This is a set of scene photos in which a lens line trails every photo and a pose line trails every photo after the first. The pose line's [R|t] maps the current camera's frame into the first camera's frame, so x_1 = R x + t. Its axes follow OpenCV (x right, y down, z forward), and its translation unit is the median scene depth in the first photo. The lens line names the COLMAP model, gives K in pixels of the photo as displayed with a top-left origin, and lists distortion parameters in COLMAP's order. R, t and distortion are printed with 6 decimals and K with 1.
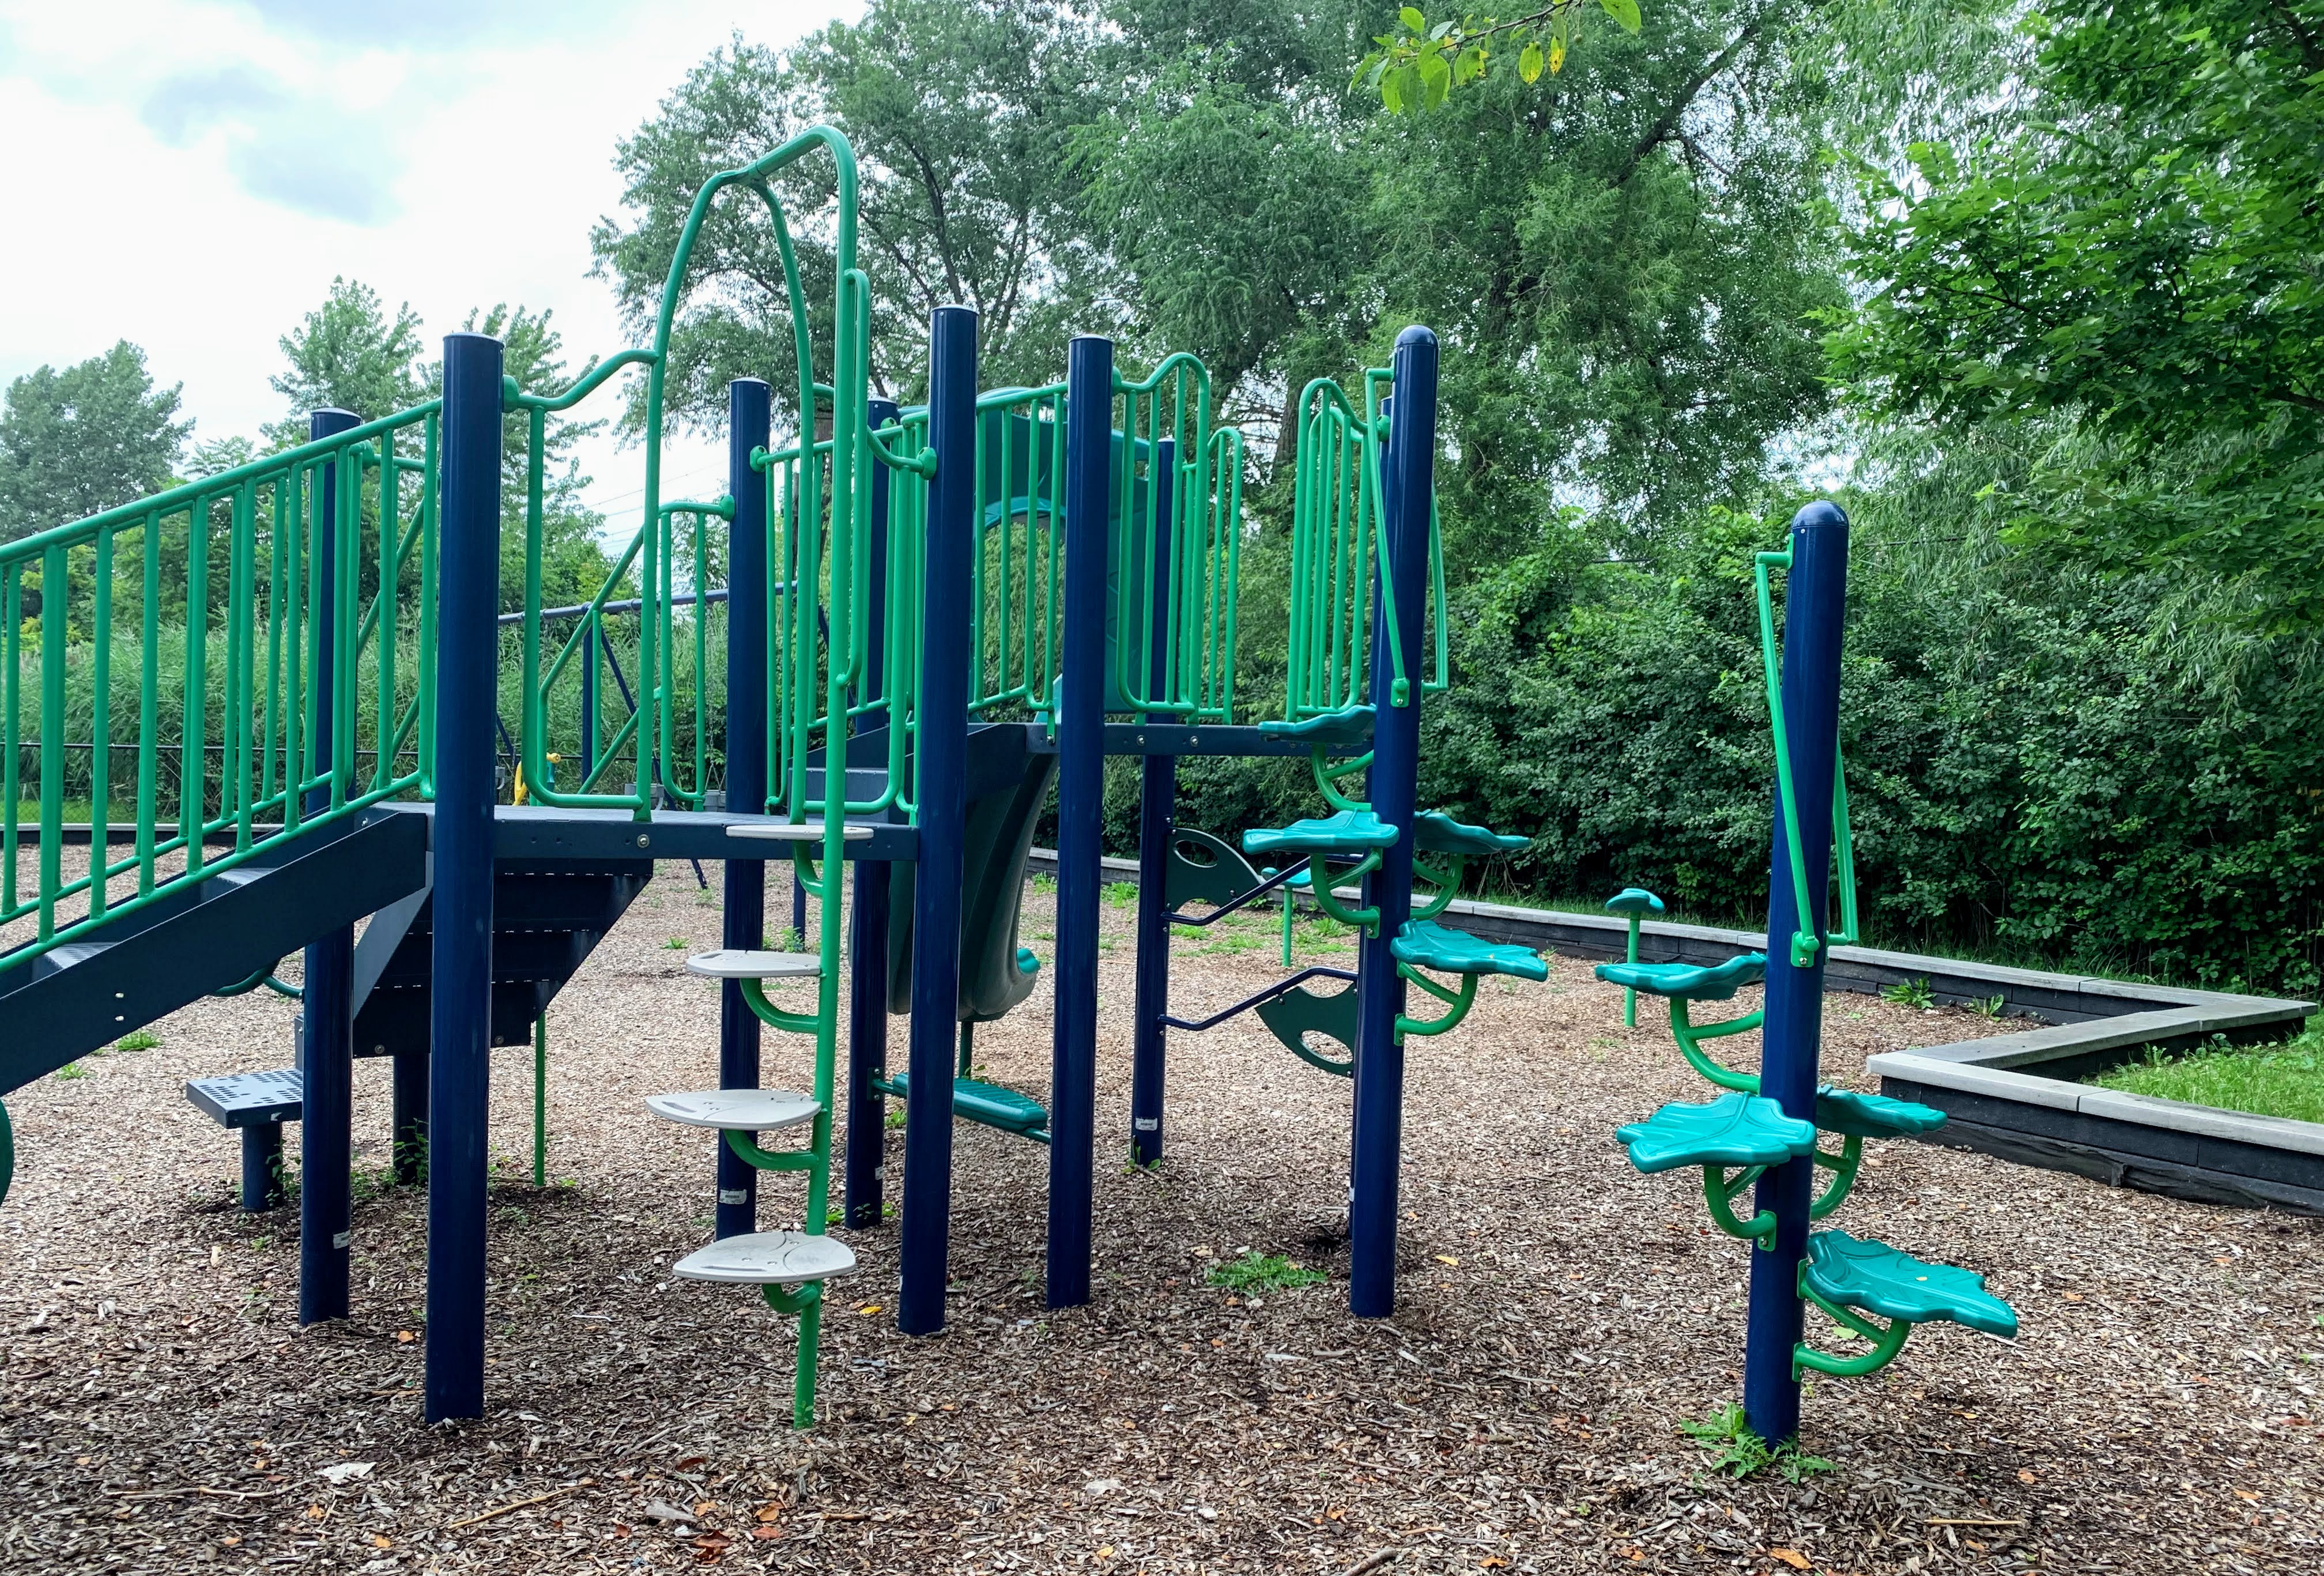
lens RADIAL K [[1980.3, 0, 1162.0], [0, 1980.3, 788.0], [0, 0, 1]] dist [0.000857, -0.003330]
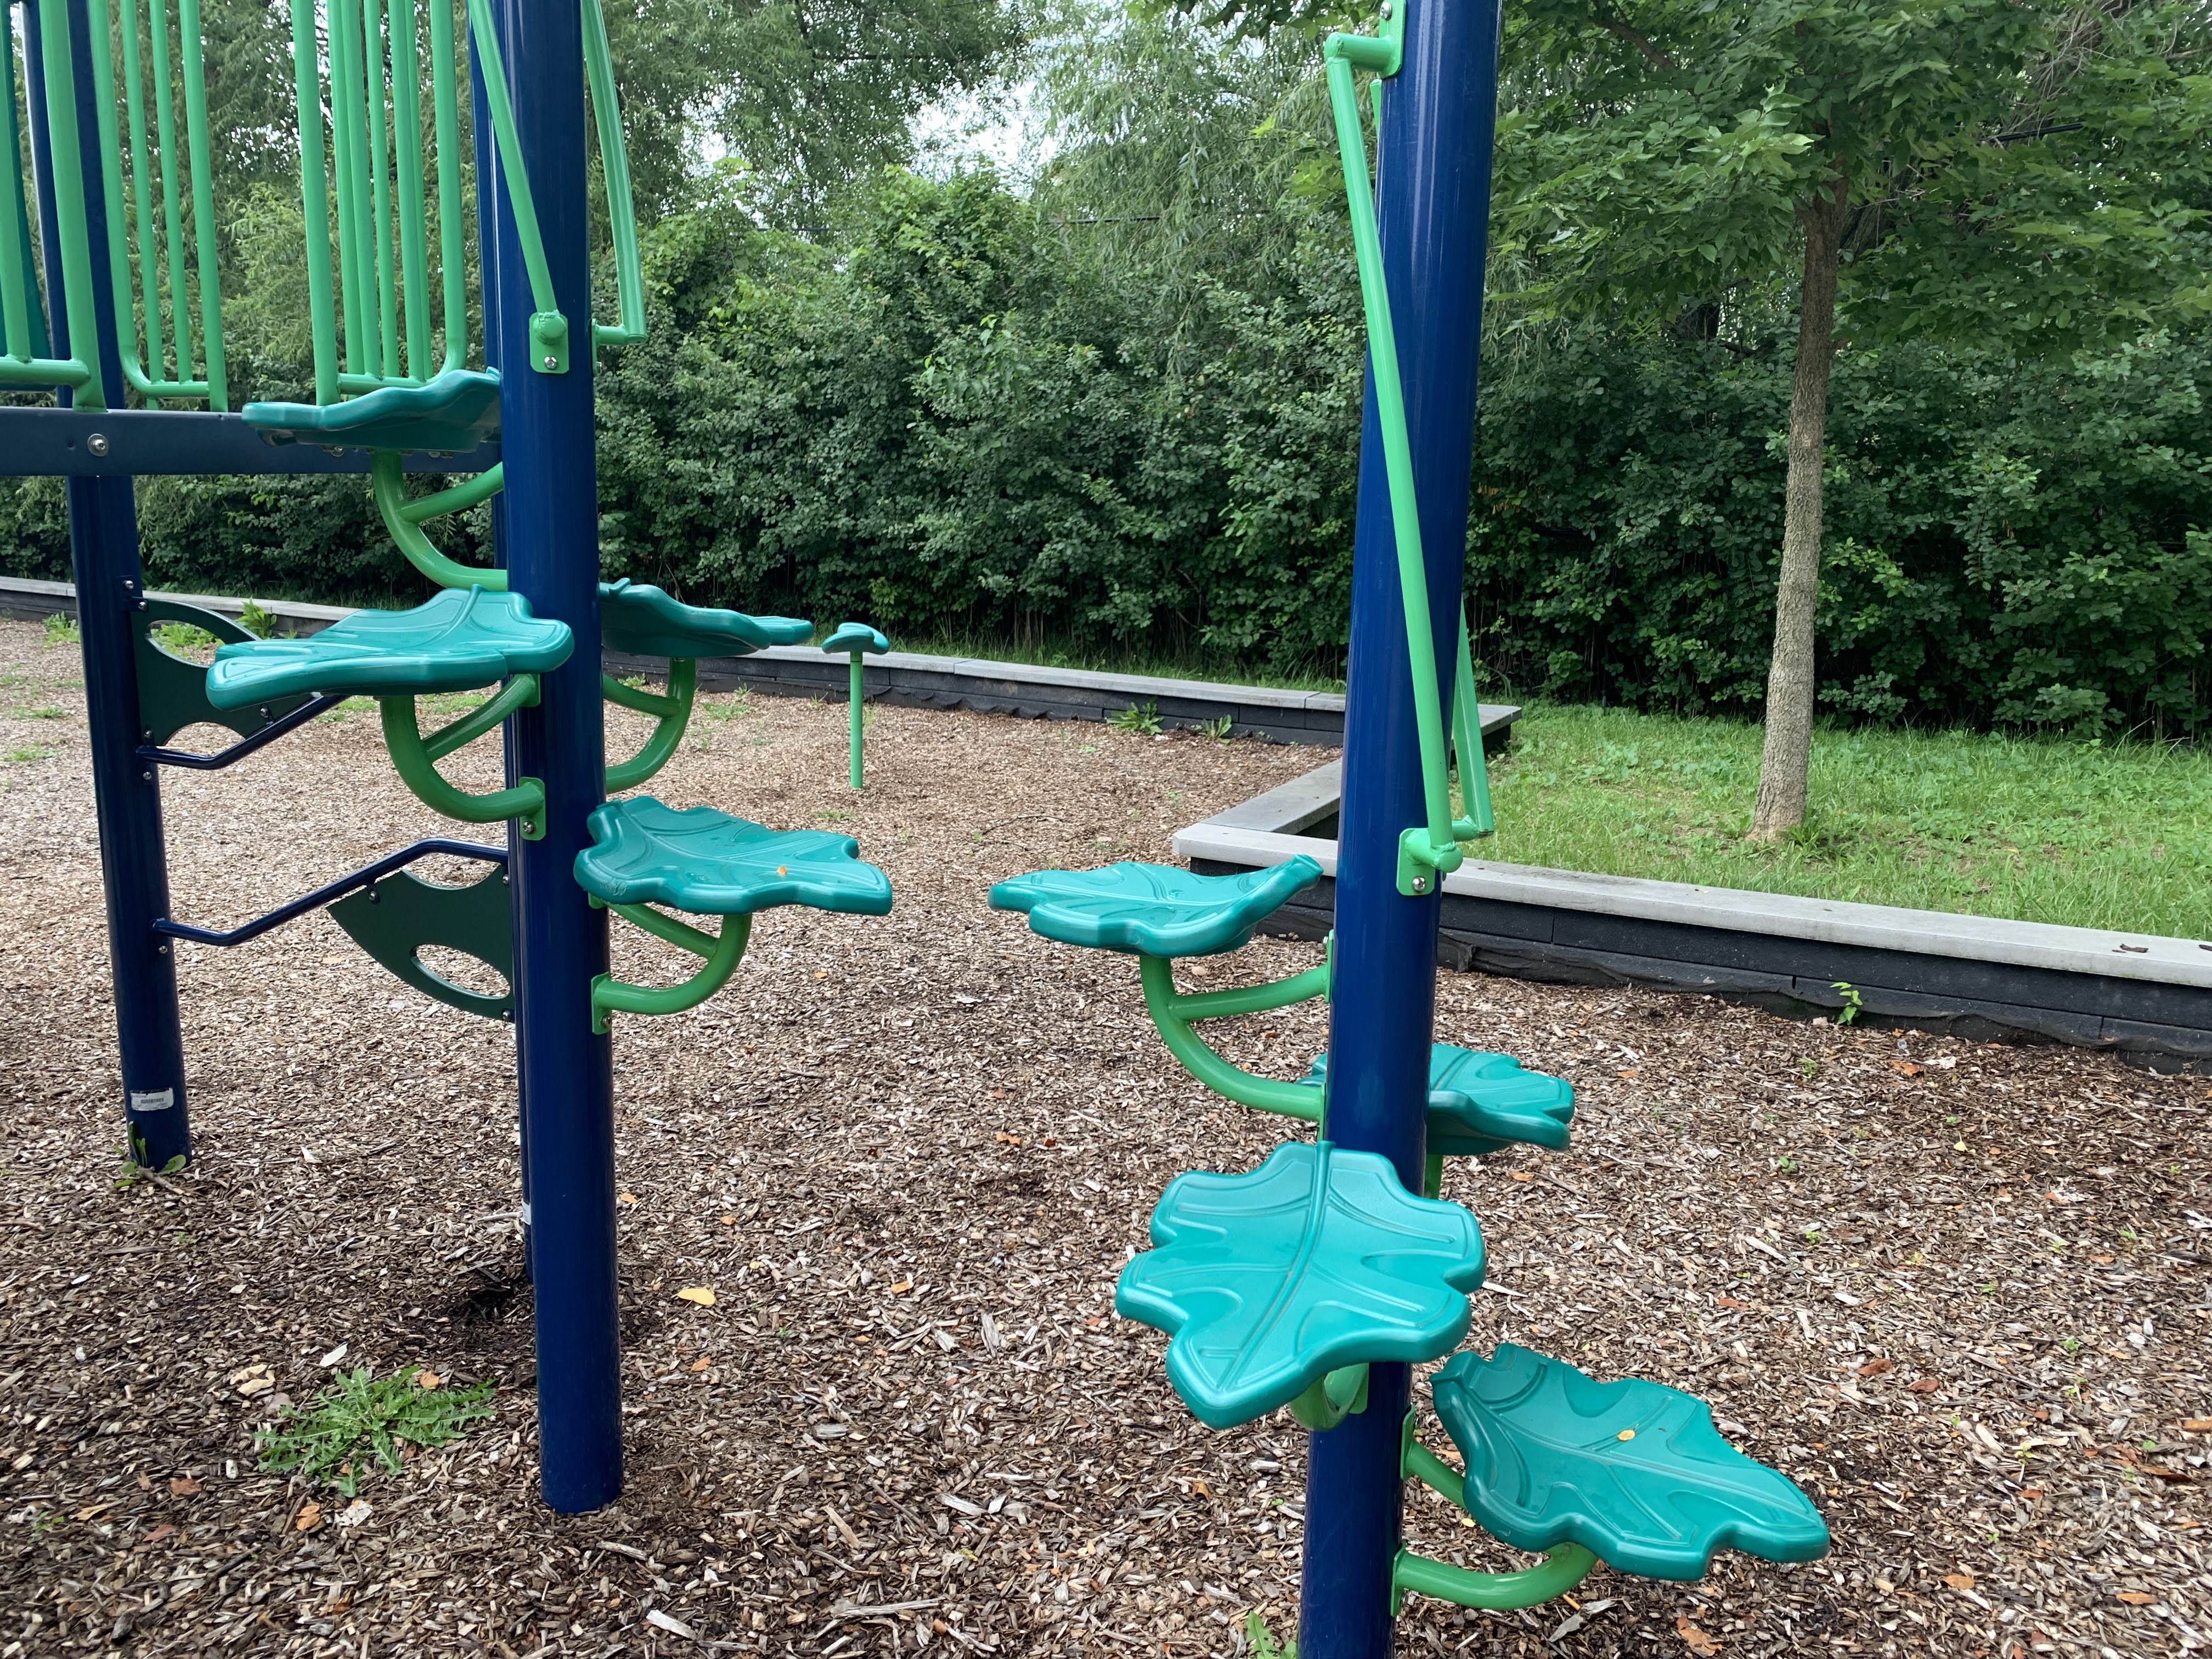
lens RADIAL K [[2146.5, 0, 1292.9], [0, 2146.5, 939.4], [0, 0, 1]] dist [0.093093, -0.193063]
pose [[0.901954, -0.095233, 0.421199, 0.024854], [0.007932, 0.978869, 0.204335, -0.006364], [-0.431758, -0.180960, 0.883651, 0.227550]]
